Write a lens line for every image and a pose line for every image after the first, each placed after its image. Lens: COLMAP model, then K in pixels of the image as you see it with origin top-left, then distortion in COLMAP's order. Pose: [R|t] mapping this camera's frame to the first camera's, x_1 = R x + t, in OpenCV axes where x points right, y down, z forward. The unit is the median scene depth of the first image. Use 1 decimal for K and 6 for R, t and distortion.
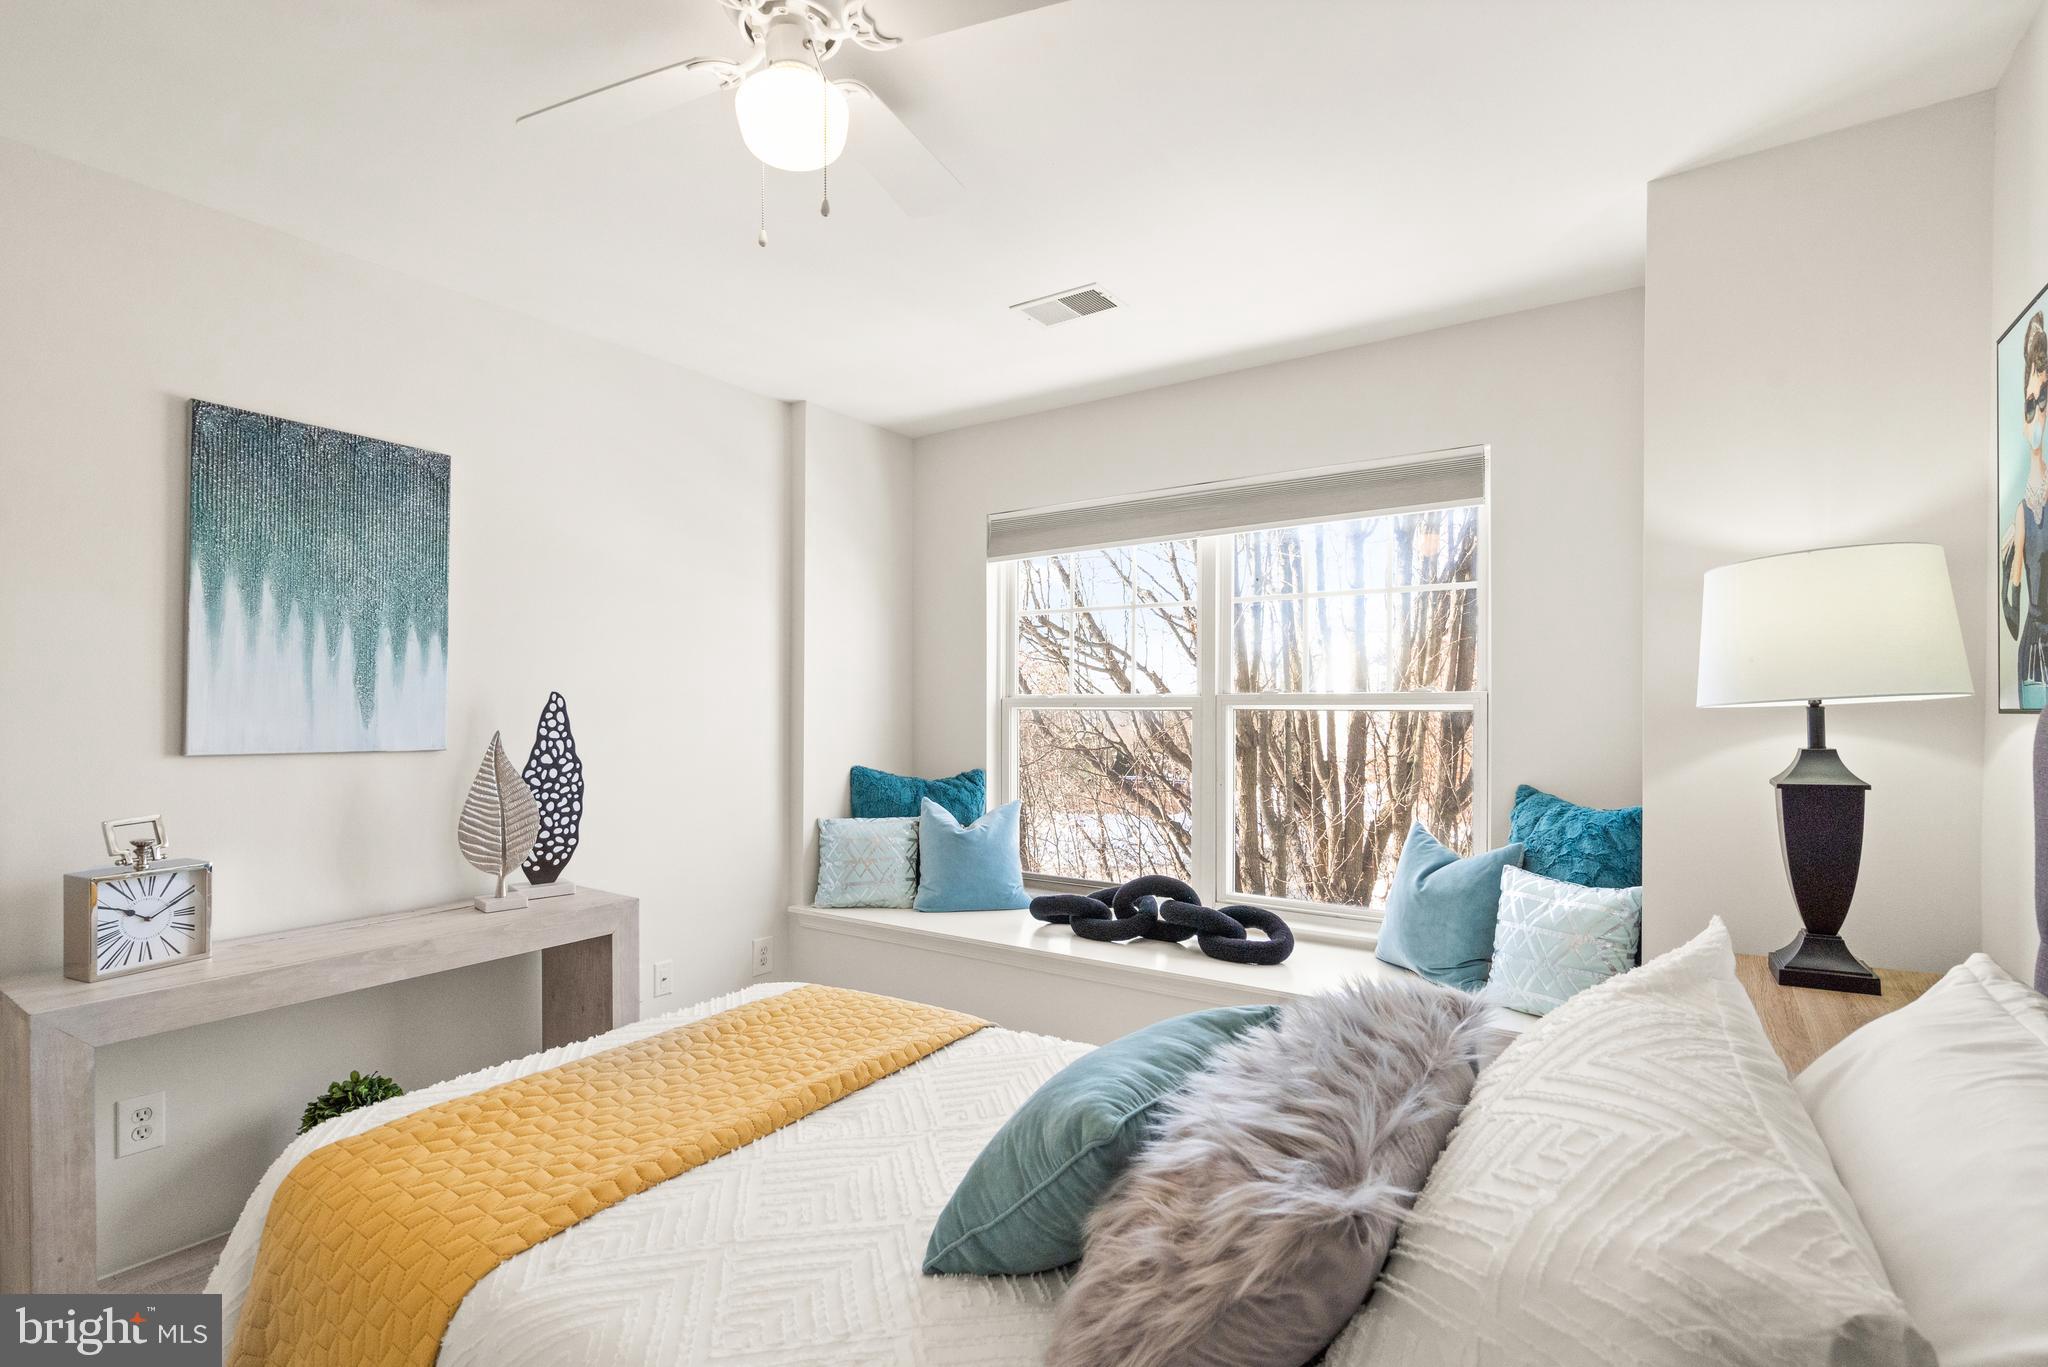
lens RADIAL K [[949.7, 0, 1024.0], [0, 949.7, 683.5], [0, 0, 1]] dist [0.001353, 0.000500]
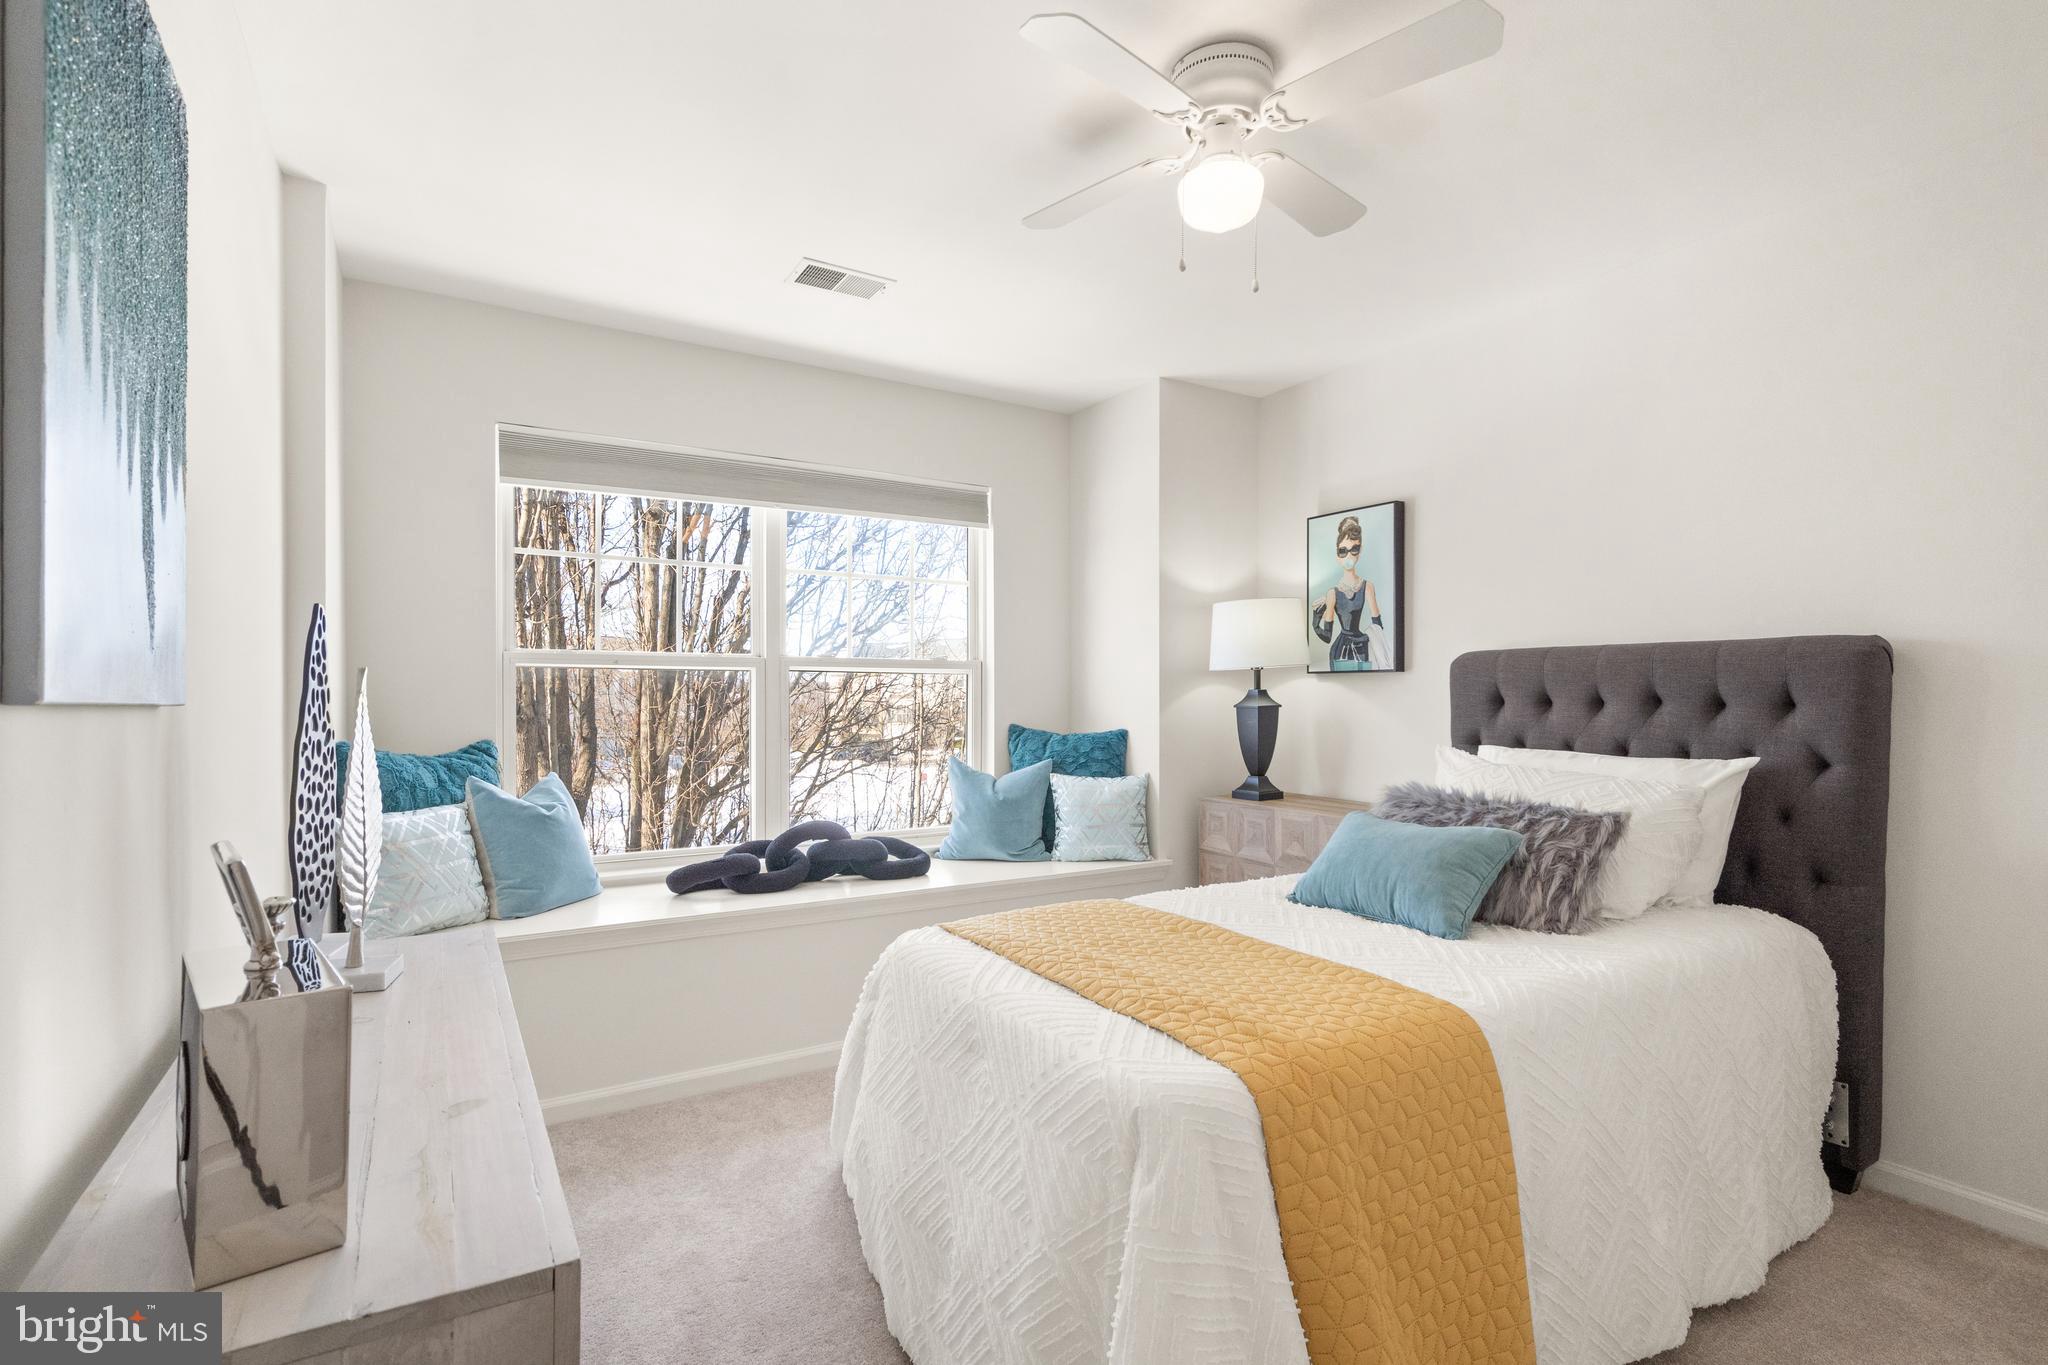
lens RADIAL K [[949.7, 0, 1024.0], [0, 949.7, 682.5], [0, 0, 1]] dist [0.001353, 0.000500]
pose [[0.424756, 0.013428, 0.905208, -0.956632], [-0.029499, 0.999564, -0.000986, 0.050603], [-0.904827, -0.026284, 0.424968, 0.414861]]
